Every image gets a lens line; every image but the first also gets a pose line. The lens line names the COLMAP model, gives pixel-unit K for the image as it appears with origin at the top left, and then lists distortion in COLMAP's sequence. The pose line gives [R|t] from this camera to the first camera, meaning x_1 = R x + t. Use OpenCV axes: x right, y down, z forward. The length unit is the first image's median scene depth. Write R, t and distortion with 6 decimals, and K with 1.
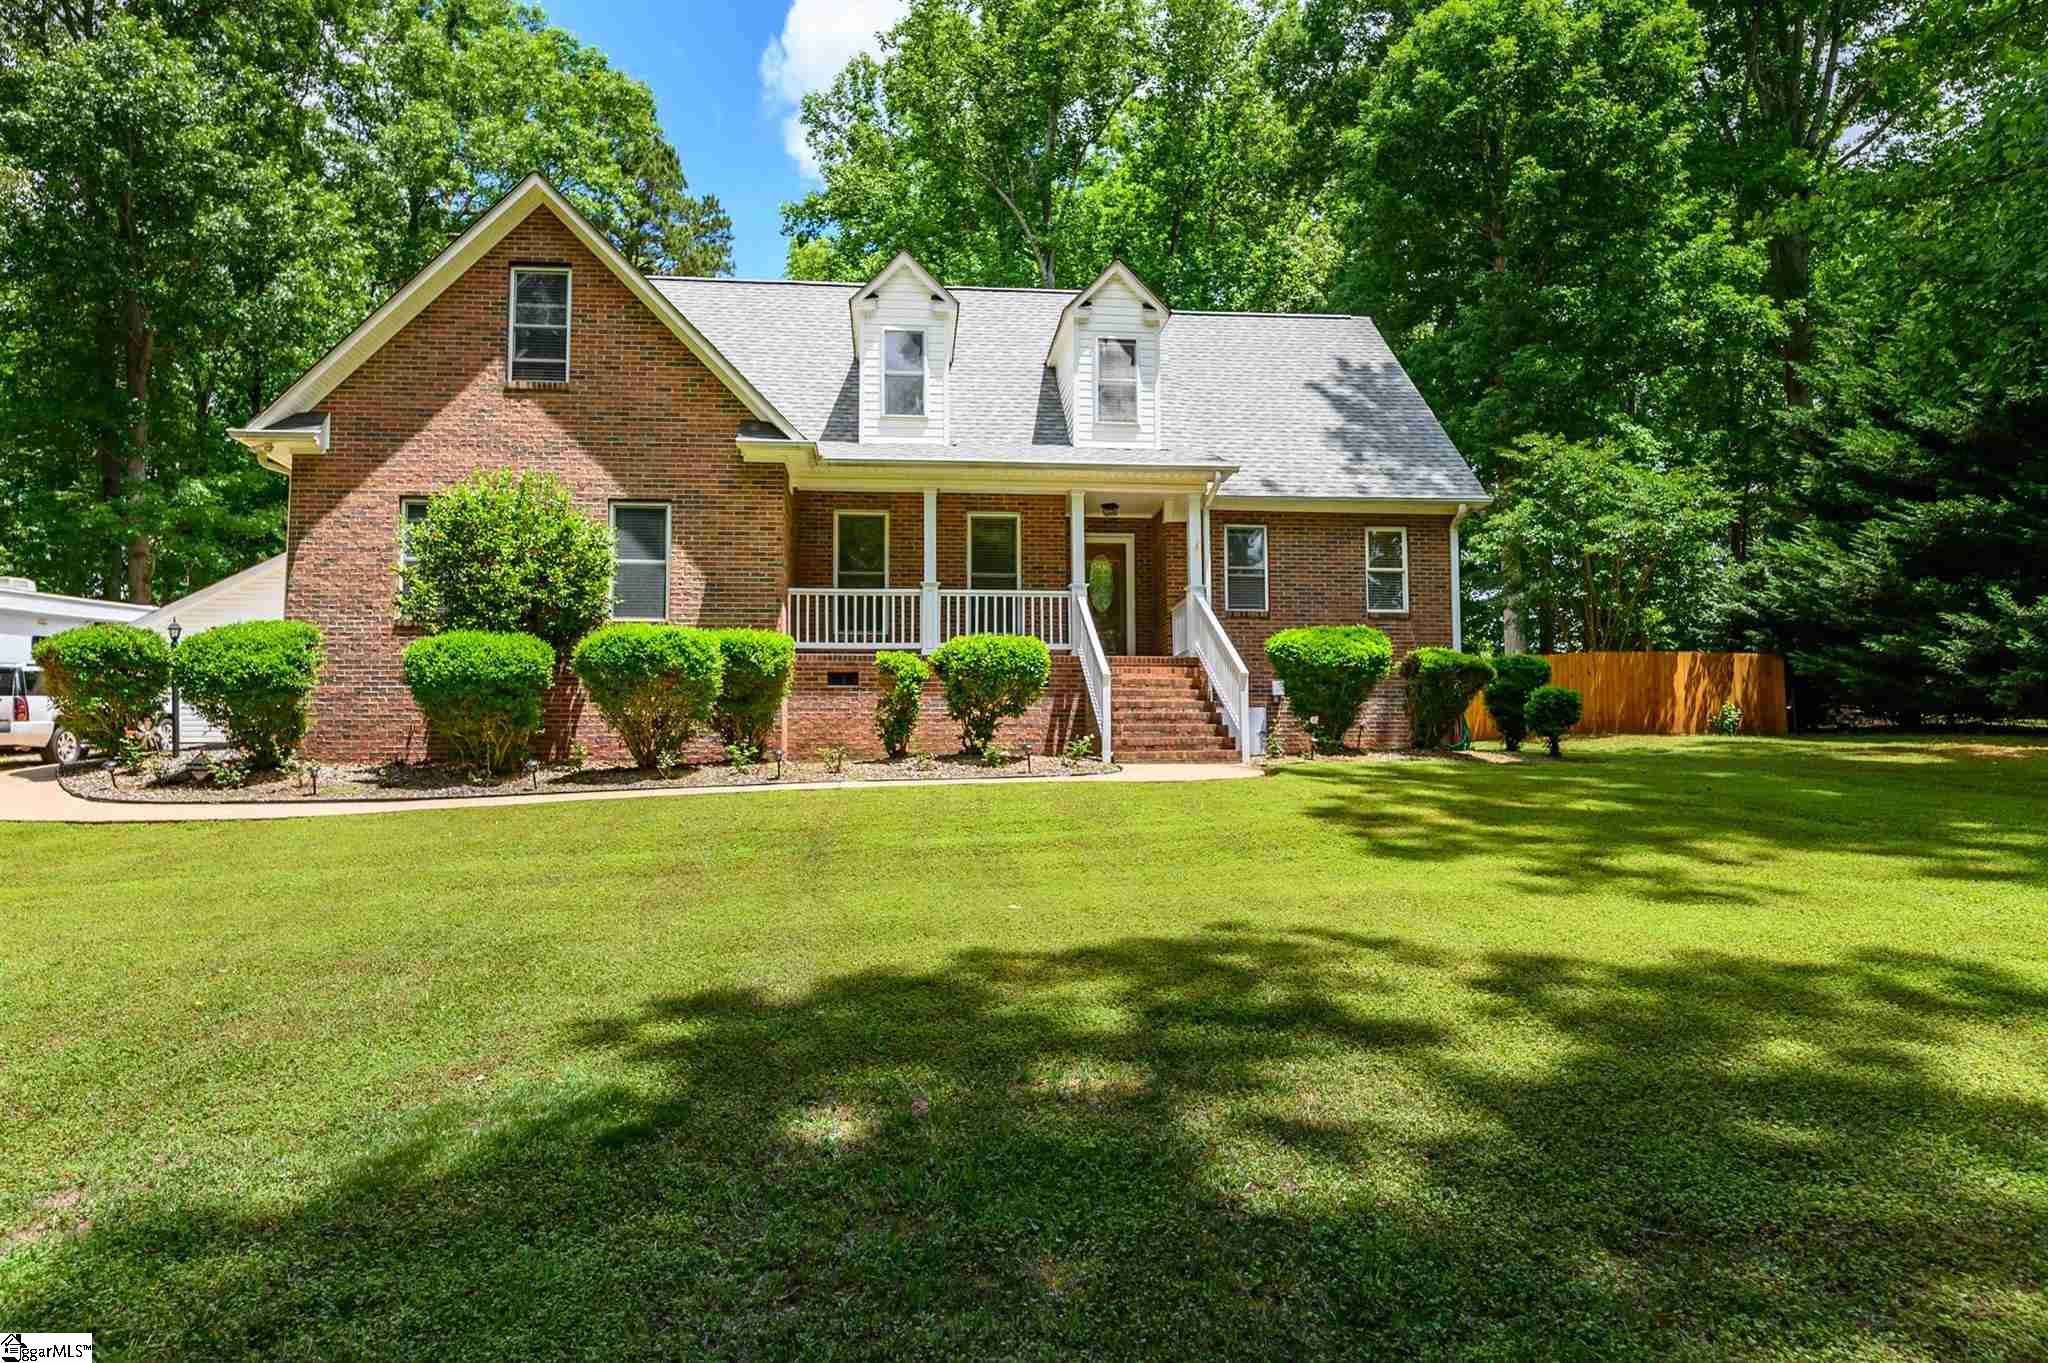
lens RADIAL K [[1265.1, 0, 1062.2], [0, 1265.1, 673.6], [0, 0, 1]] dist [0.012964, -0.007651]
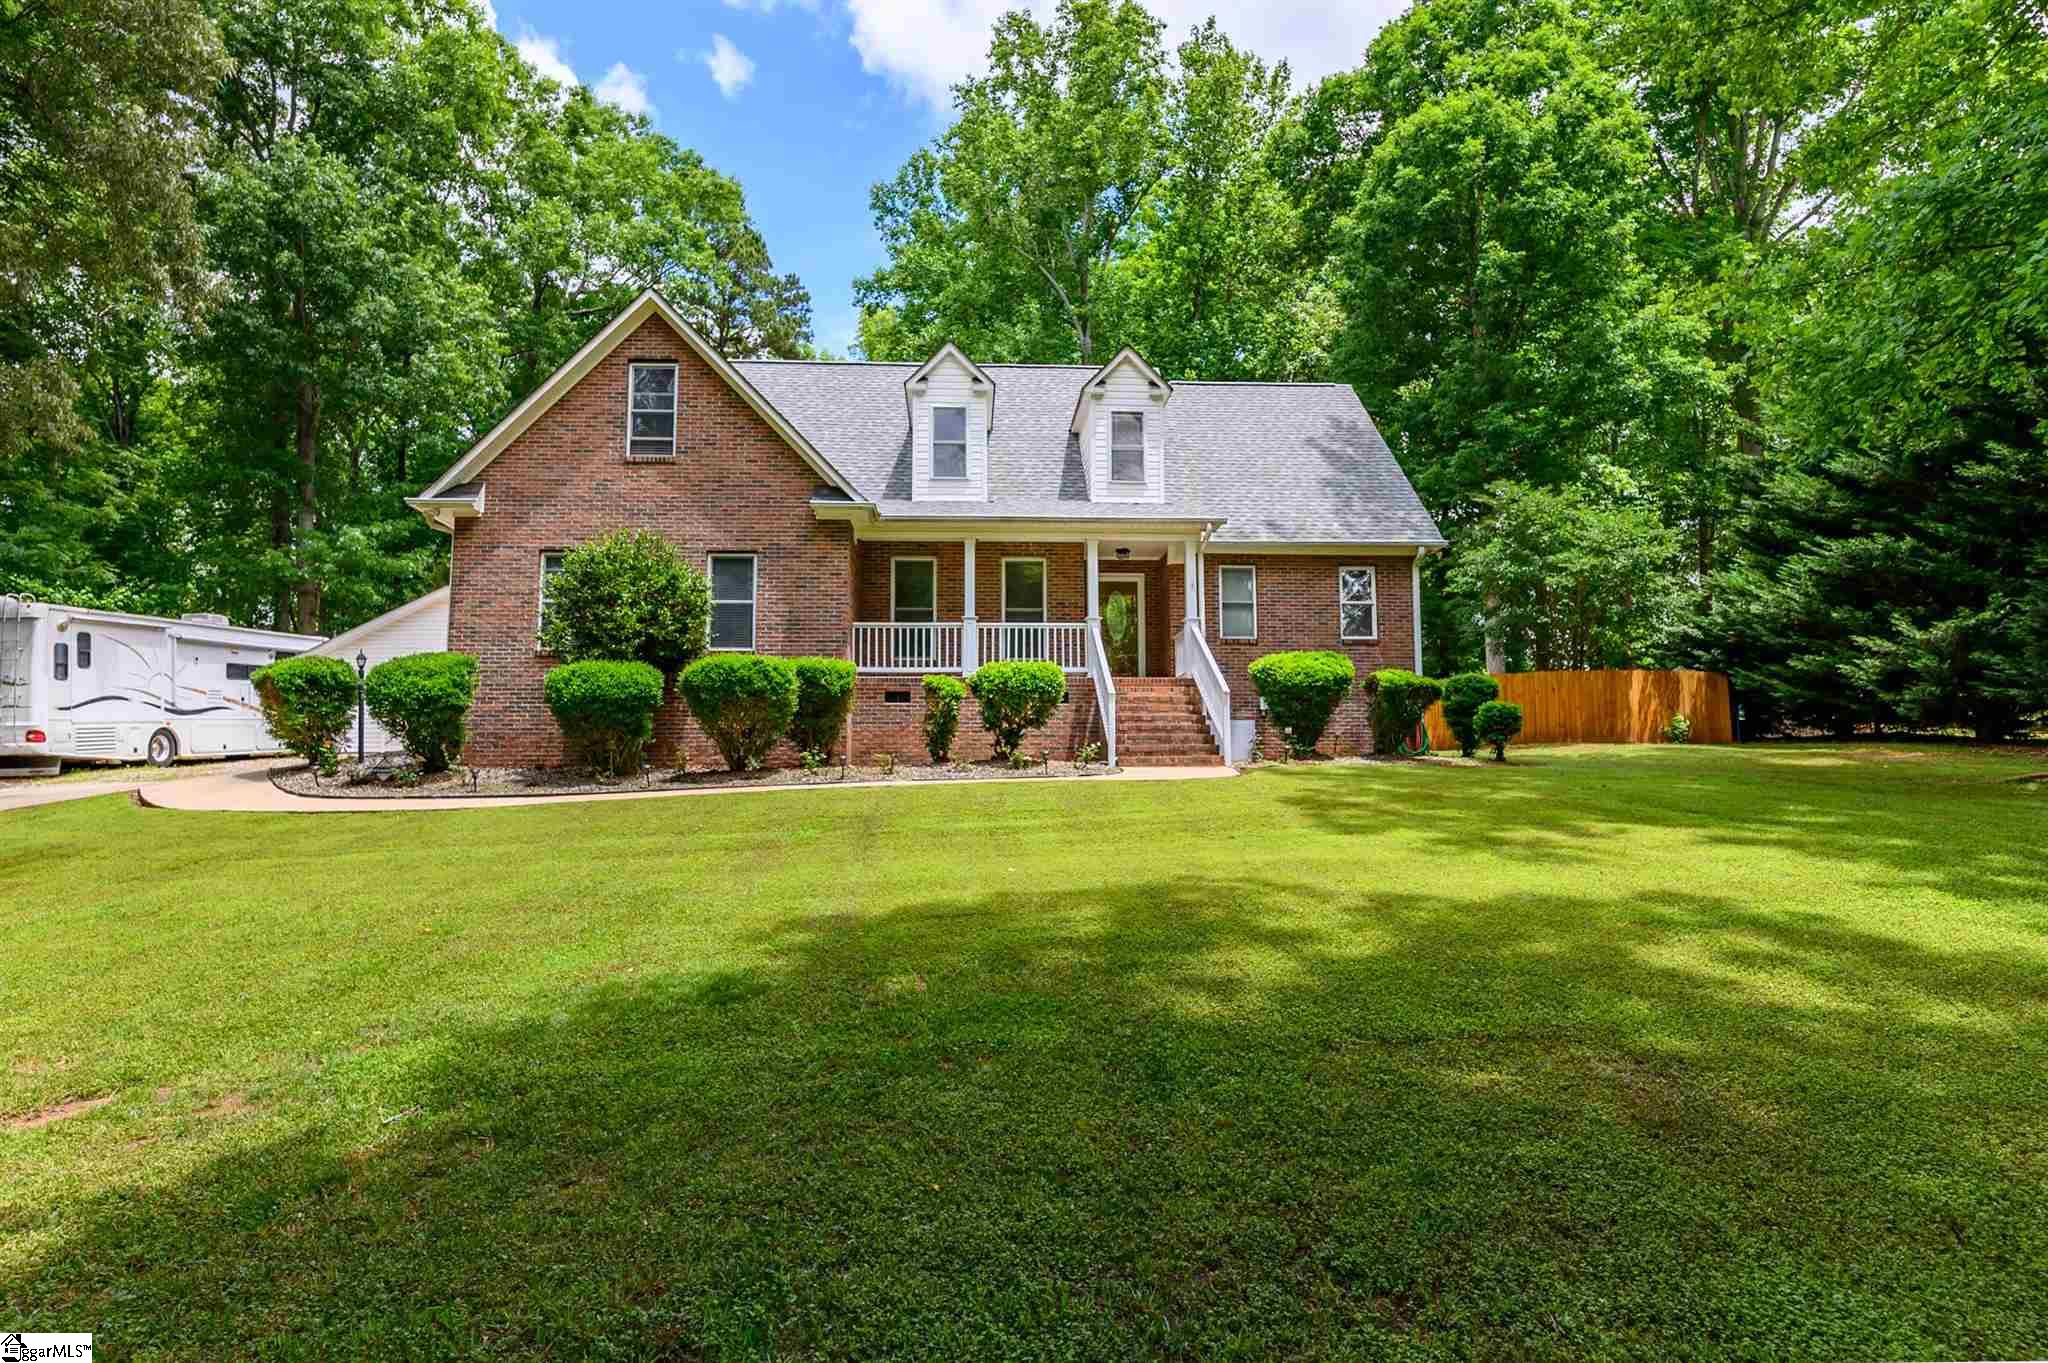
lens RADIAL K [[1163.8, 0, 1070.1], [0, 1163.8, 662.6], [0, 0, 1]] dist [0.010303, -0.001215]
pose [[0.999339, -0.004383, -0.036083, 0.024661], [0.003539, 0.999719, -0.023425, -0.001754], [0.036176, 0.023282, 0.999074, -0.081895]]
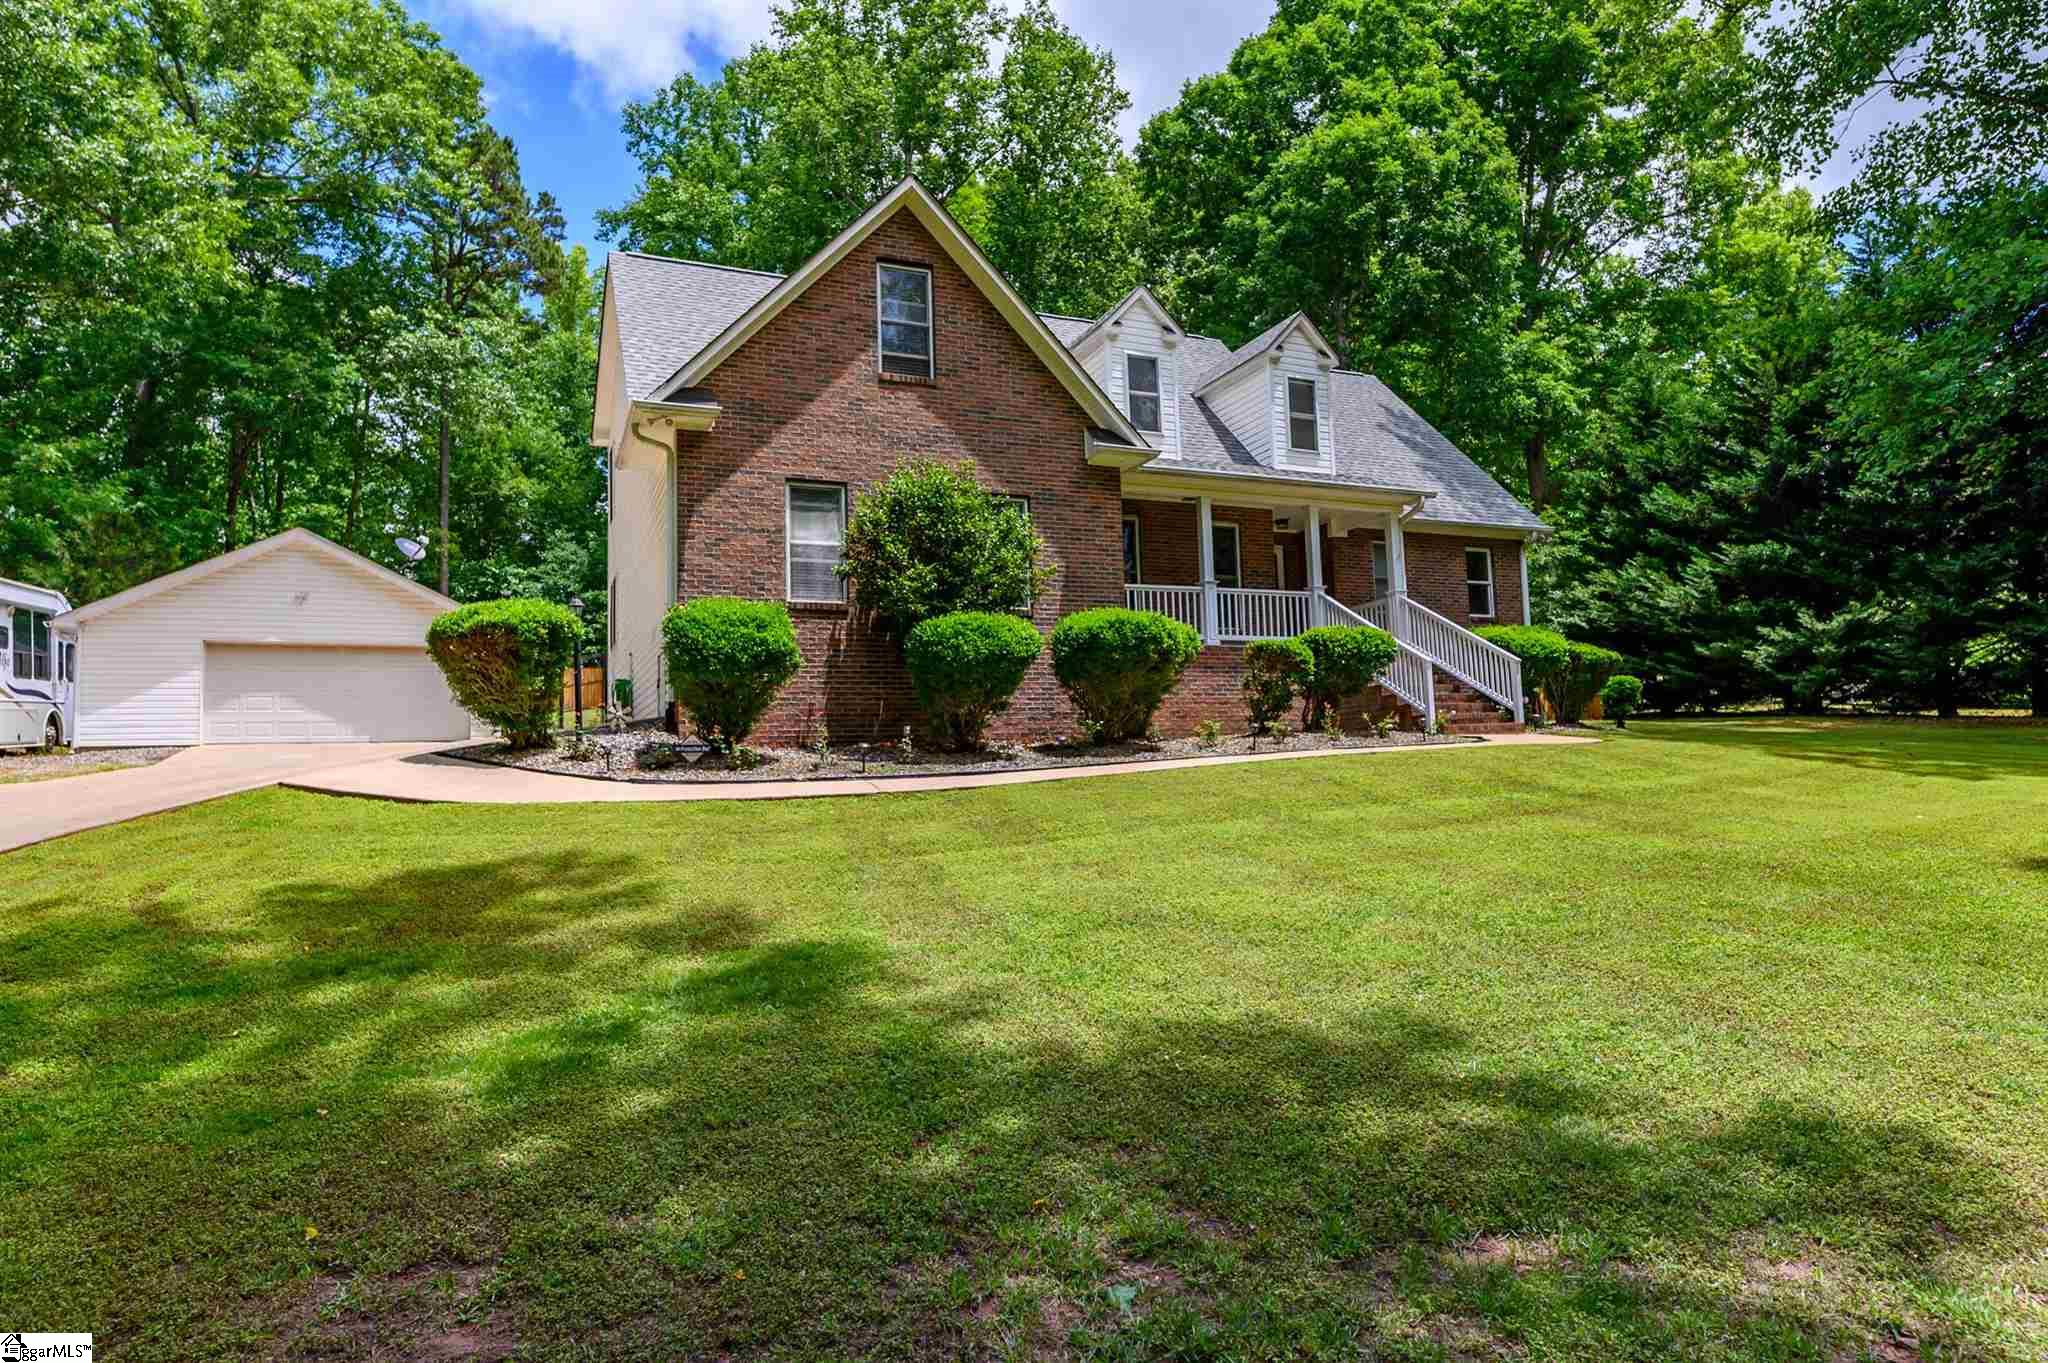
lens RADIAL K [[1163.8, 0, 1034.7], [0, 1163.8, 672.1], [0, 0, 1]] dist [0.010303, -0.001215]
pose [[0.949563, 0.004152, 0.313547, -0.463633], [-0.000312, 0.999924, -0.012296, 0.017811], [-0.313575, 0.011578, 0.949493, 0.051261]]
